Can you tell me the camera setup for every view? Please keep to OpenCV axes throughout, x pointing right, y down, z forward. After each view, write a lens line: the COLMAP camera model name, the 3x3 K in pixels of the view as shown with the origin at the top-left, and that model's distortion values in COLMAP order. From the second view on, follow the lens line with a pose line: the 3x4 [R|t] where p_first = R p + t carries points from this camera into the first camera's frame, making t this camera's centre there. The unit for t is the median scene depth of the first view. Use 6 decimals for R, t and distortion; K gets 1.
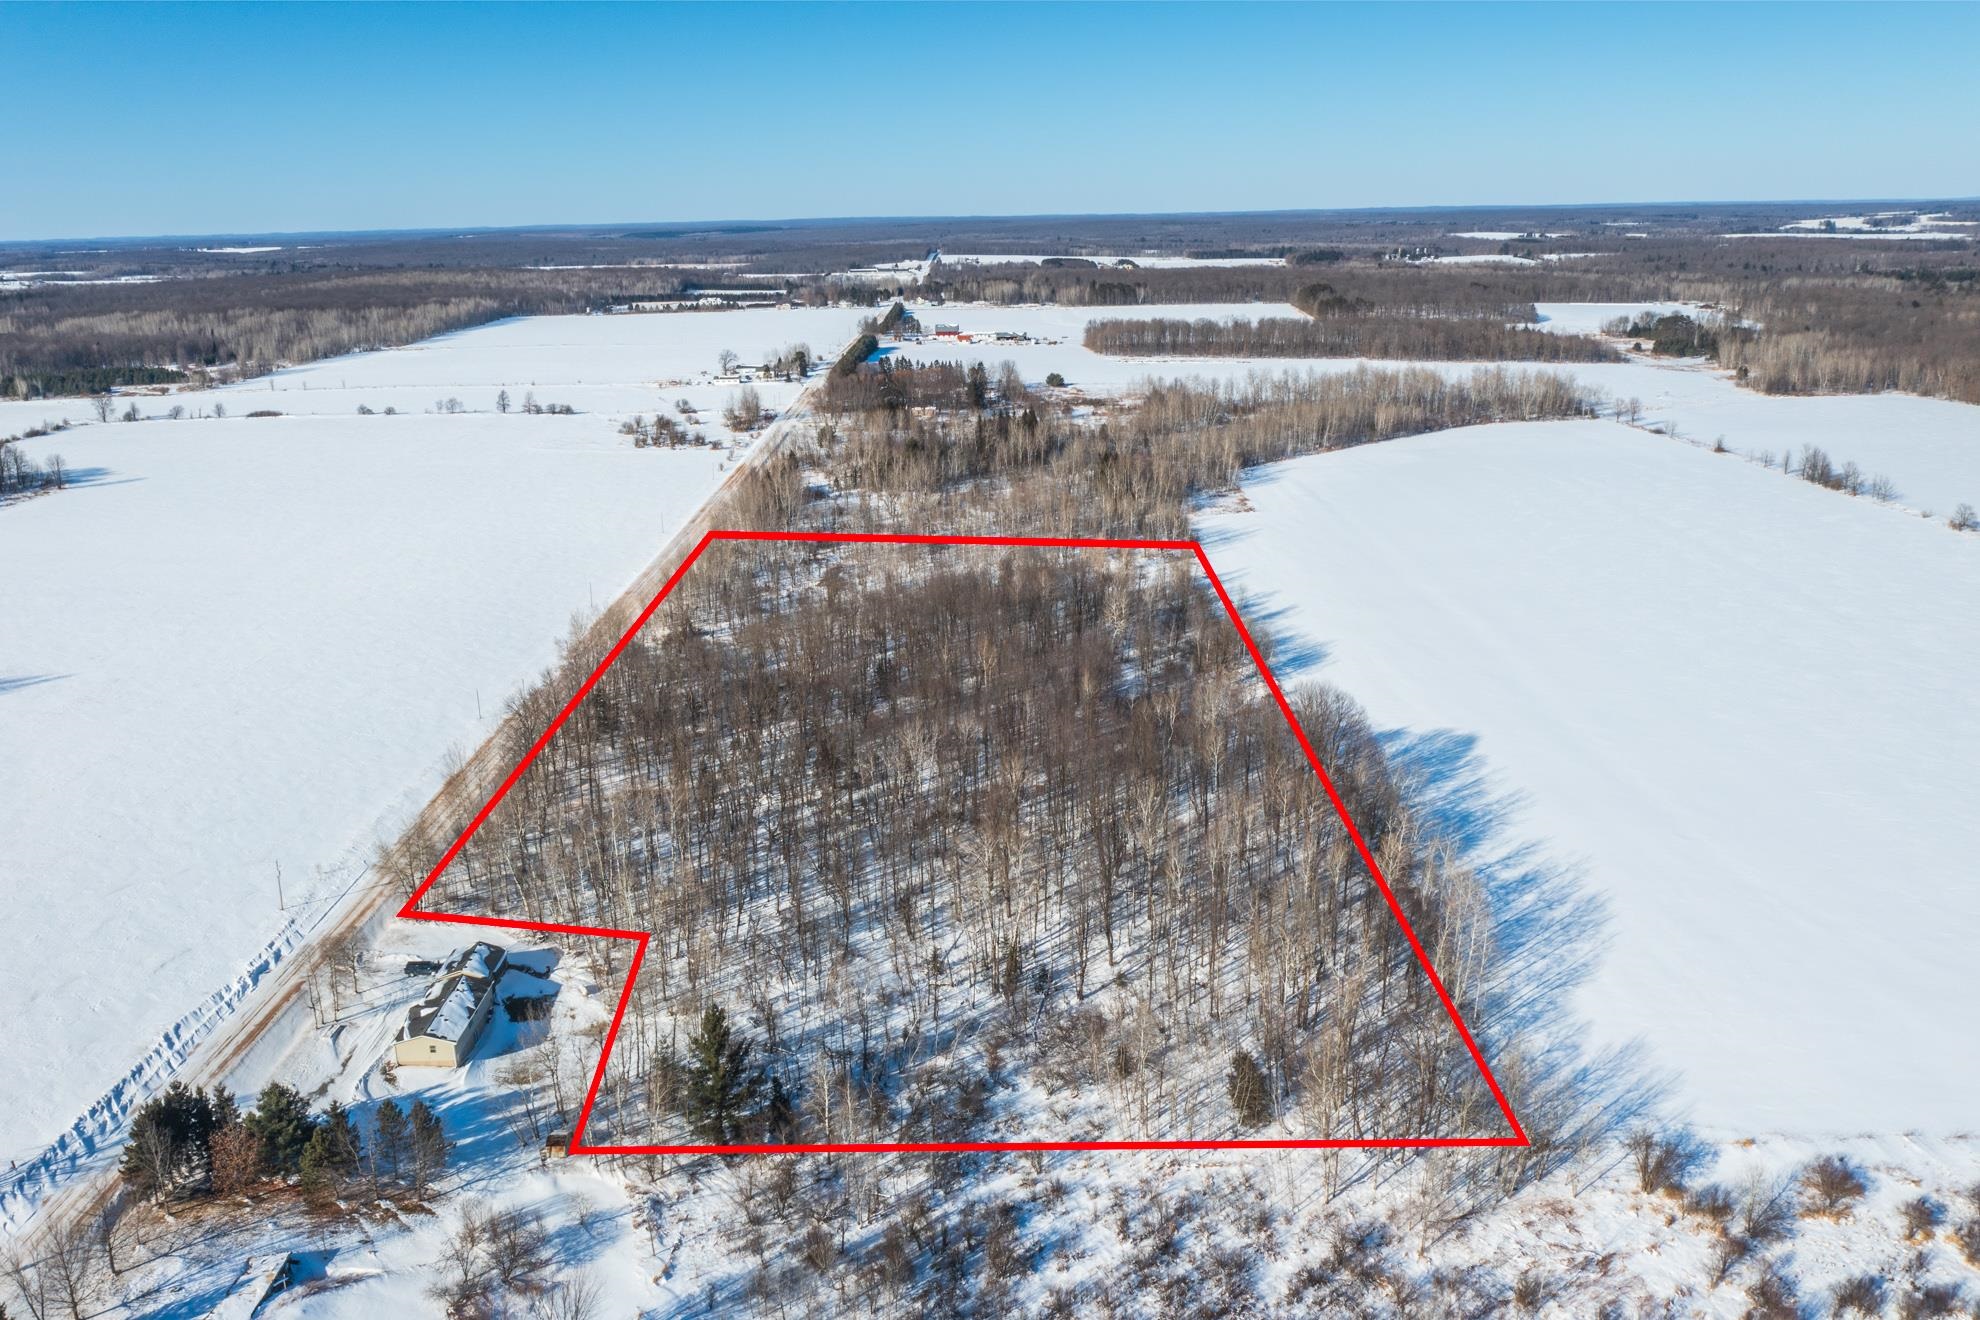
lens RADIAL K [[1559.5, 0, 998.1], [0, 1559.5, 662.2], [0, 0, 1]] dist [-0.024701, 0.014862]
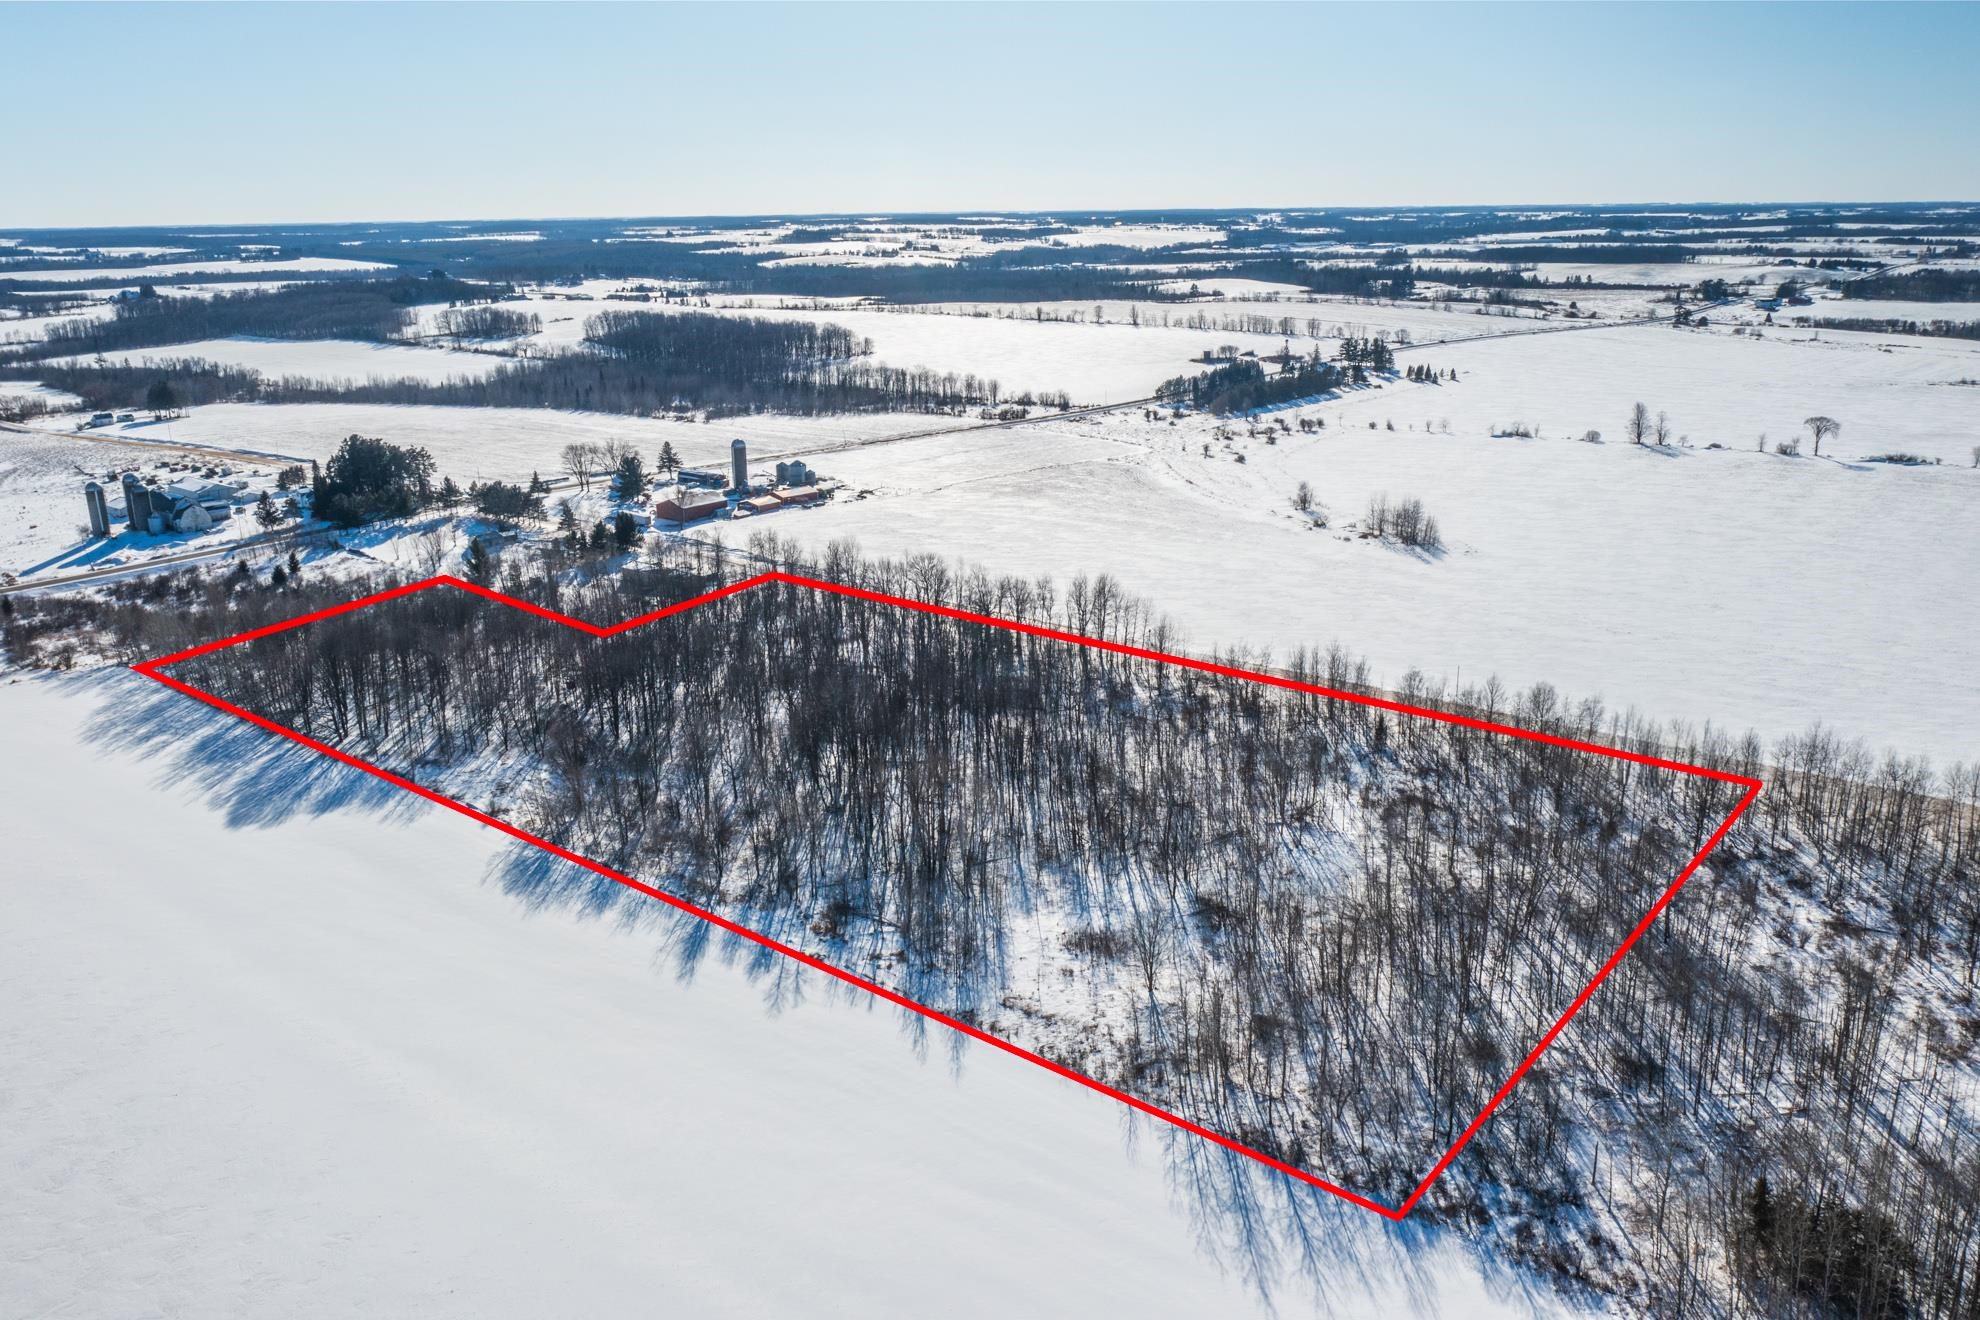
lens RADIAL K [[1559.5, 0, 990.6], [0, 1559.5, 653.0], [0, 0, 1]] dist [-0.024701, 0.014862]
pose [[-0.659115, 0.237193, -0.713657, 0.238490], [-0.182135, 0.870362, 0.457490, -0.197705], [0.729653, 0.431521, -0.530467, 0.661645]]
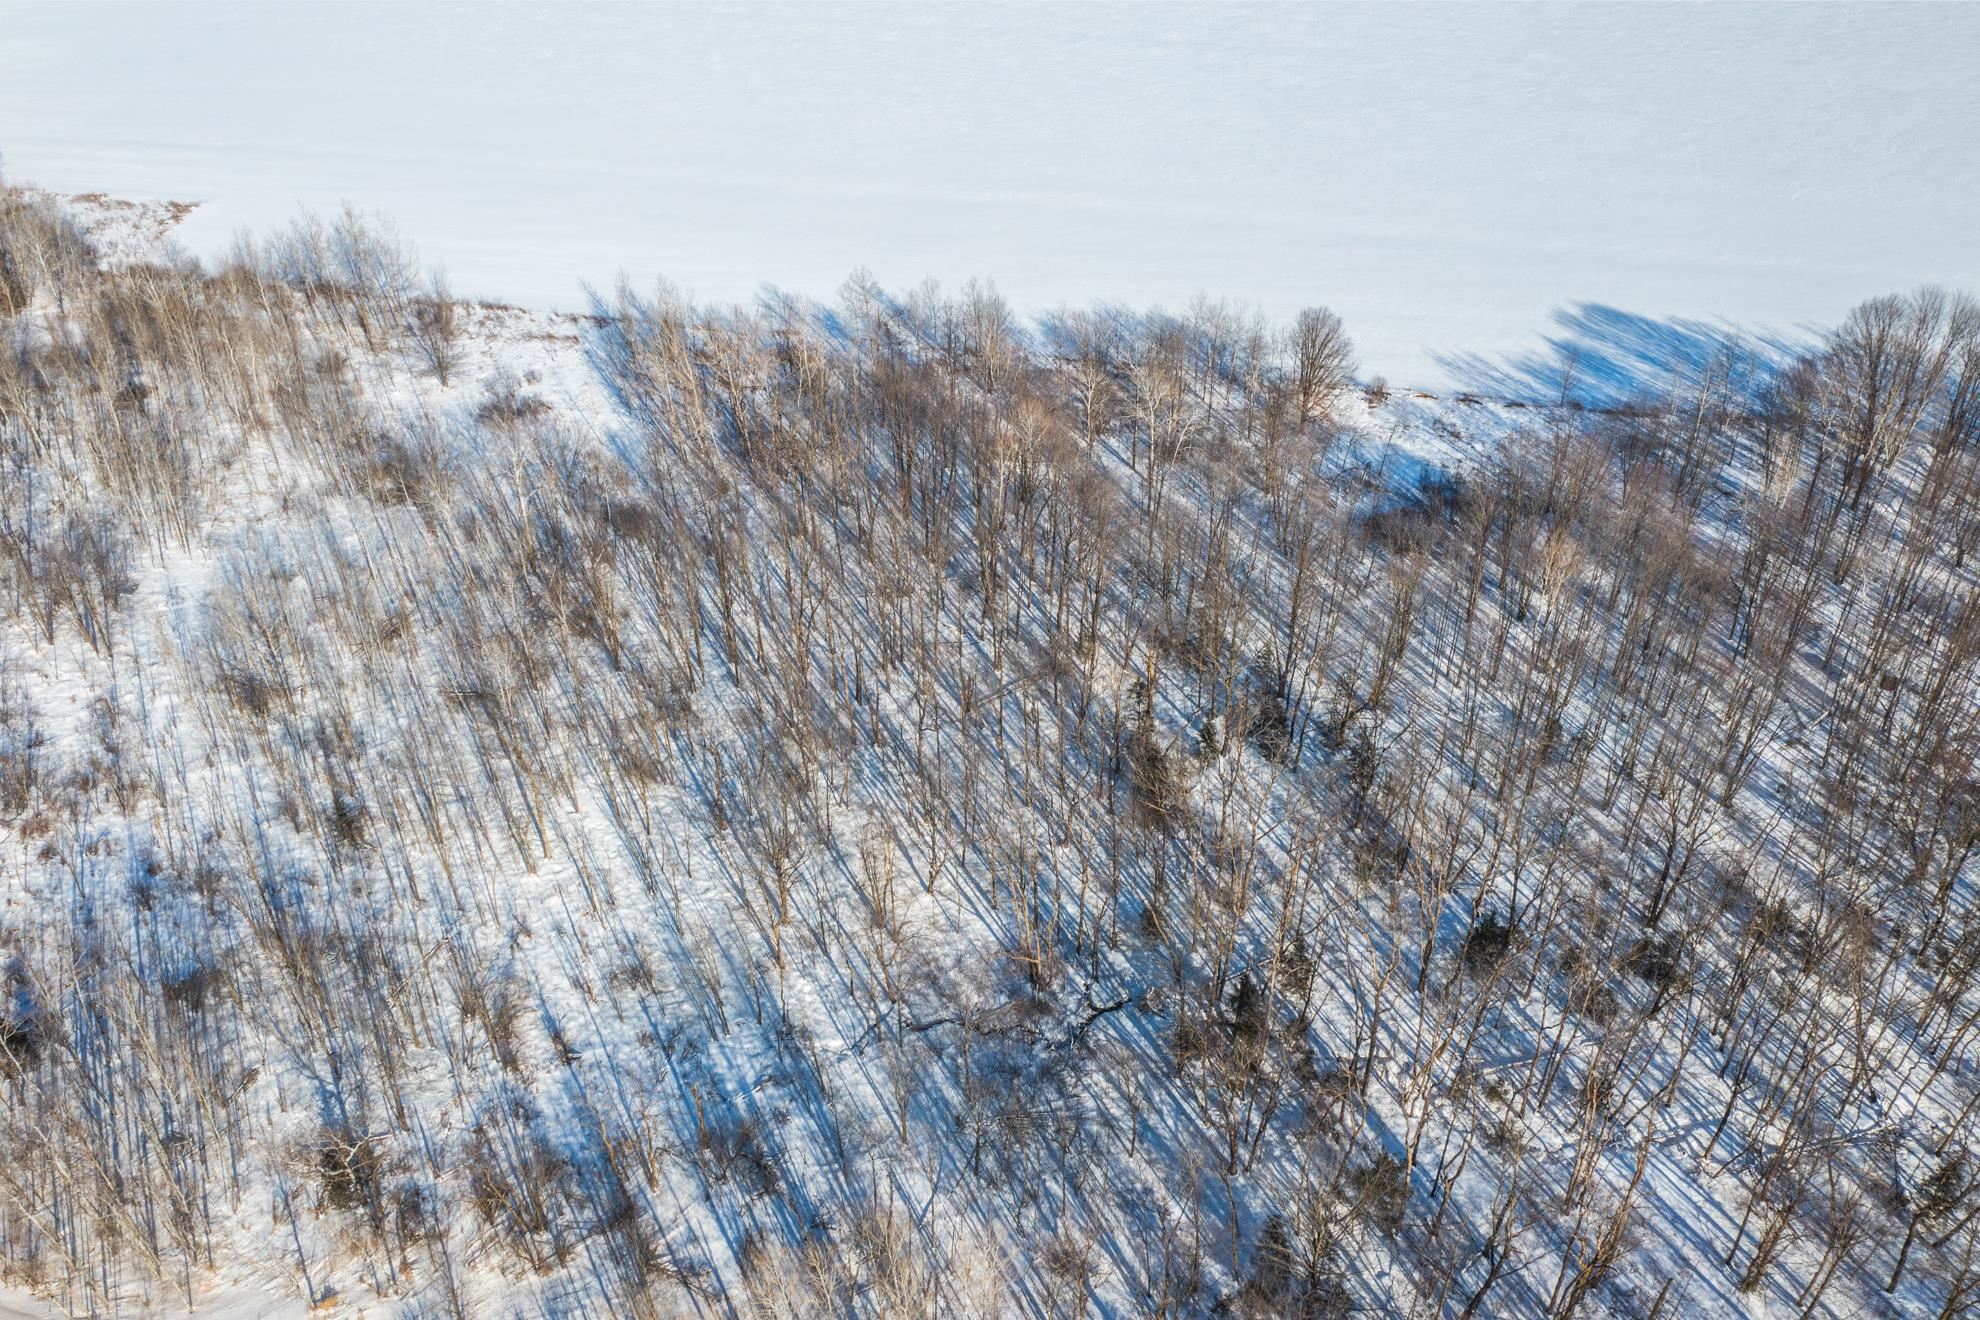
lens RADIAL K [[1559.5, 0, 981.4], [0, 1559.5, 674.6], [0, 0, 1]] dist [-0.024701, 0.014862]
pose [[0.244398, -0.581525, 0.775950, -0.169173], [0.288299, 0.807607, 0.514446, -0.105442], [-0.925826, 0.097976, 0.365031, 0.386711]]
